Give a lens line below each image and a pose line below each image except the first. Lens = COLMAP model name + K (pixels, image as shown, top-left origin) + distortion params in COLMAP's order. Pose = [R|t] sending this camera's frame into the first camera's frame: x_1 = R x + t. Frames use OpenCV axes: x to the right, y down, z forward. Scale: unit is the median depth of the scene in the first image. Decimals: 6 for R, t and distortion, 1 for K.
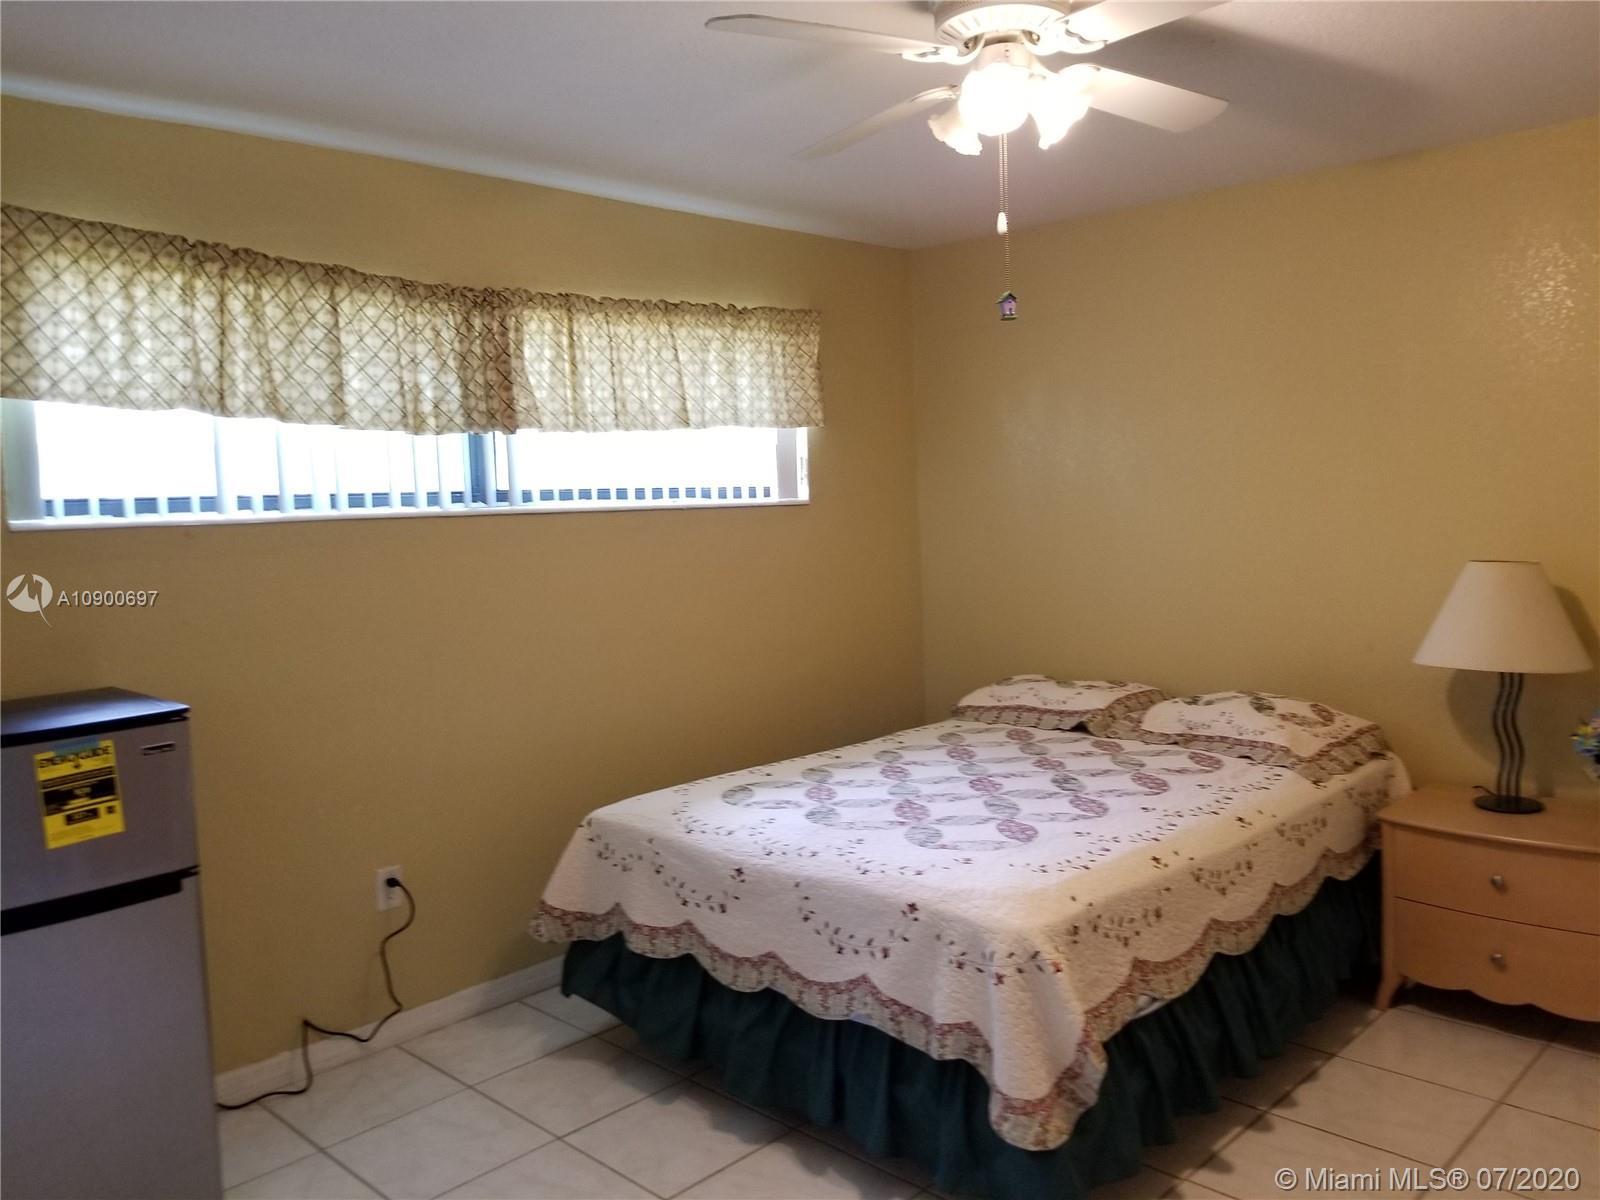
lens RADIAL K [[1276.5, 0, 794.0], [0, 1276.5, 596.0], [0, 0, 1]] dist [0.057794, -0.103322]
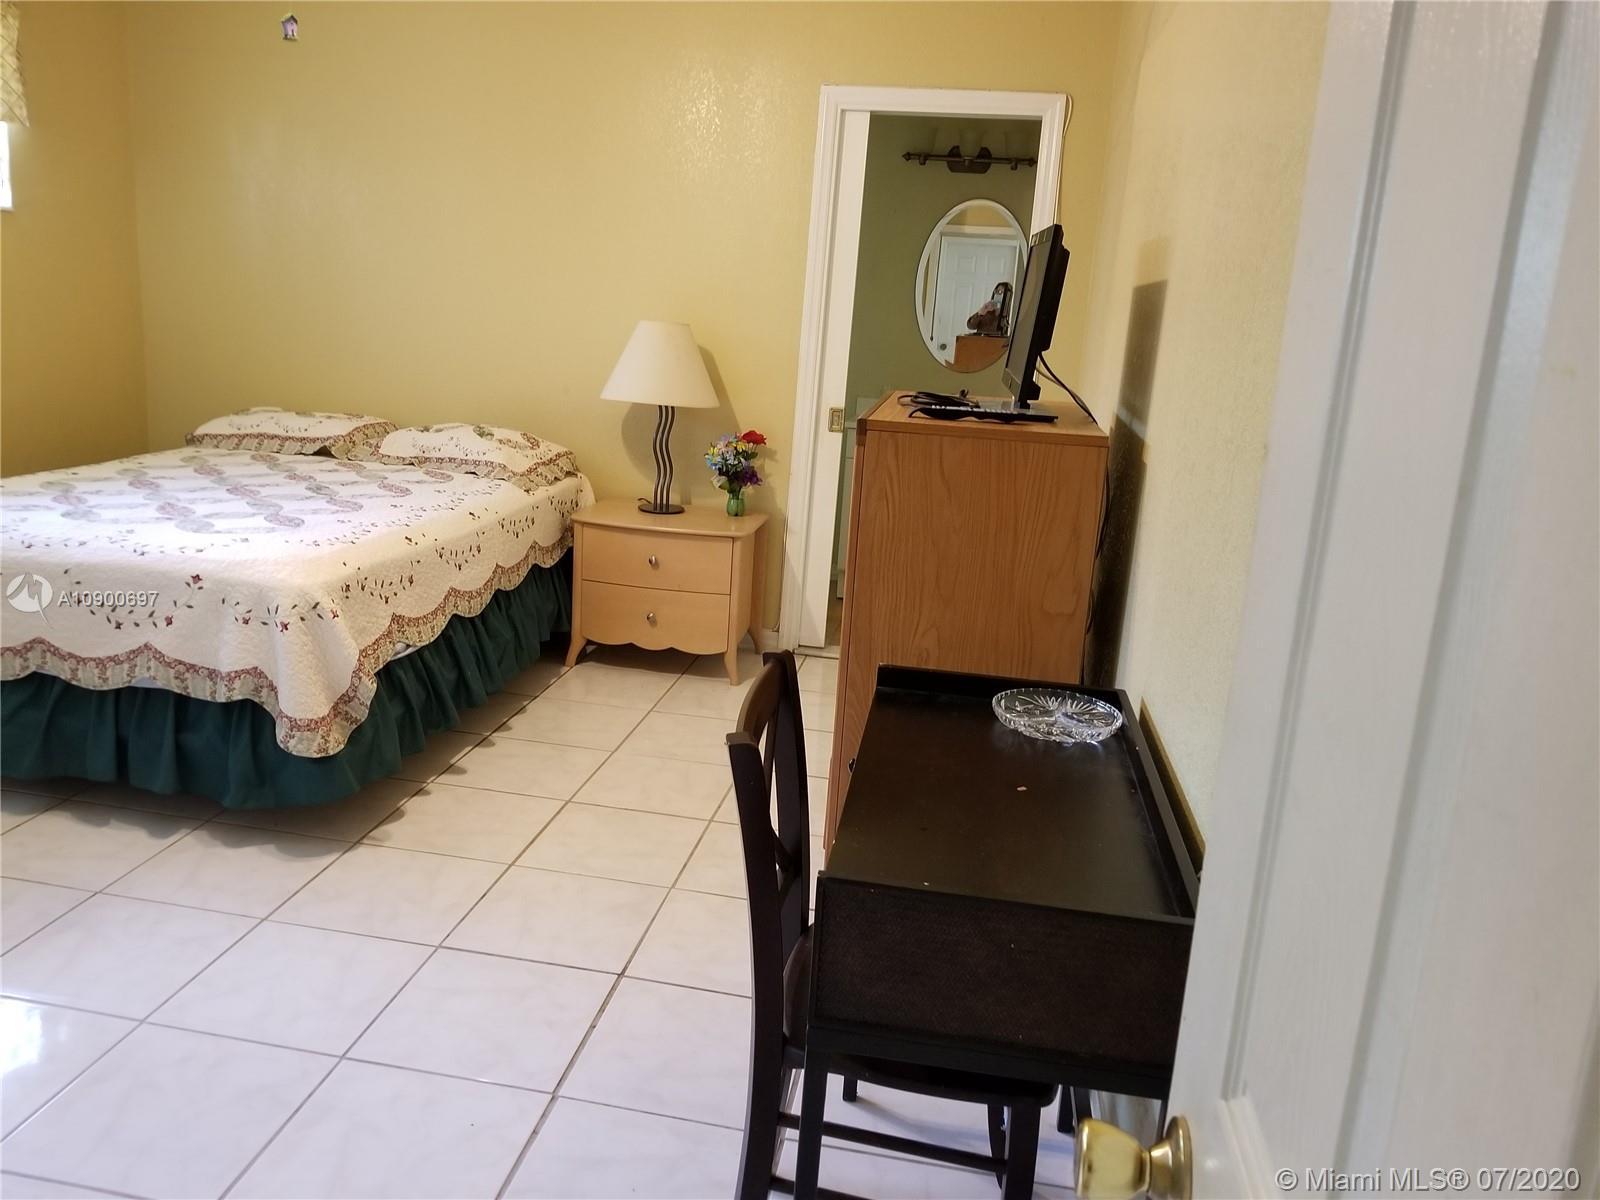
lens RADIAL K [[1276.5, 0, 794.0], [0, 1276.5, 596.0], [0, 0, 1]] dist [0.057794, -0.103322]
pose [[0.818044, -0.040917, 0.573699, -0.115296], [-0.051145, 0.988340, 0.143418, 0.064056], [-0.572878, -0.146664, 0.806412, -0.192455]]
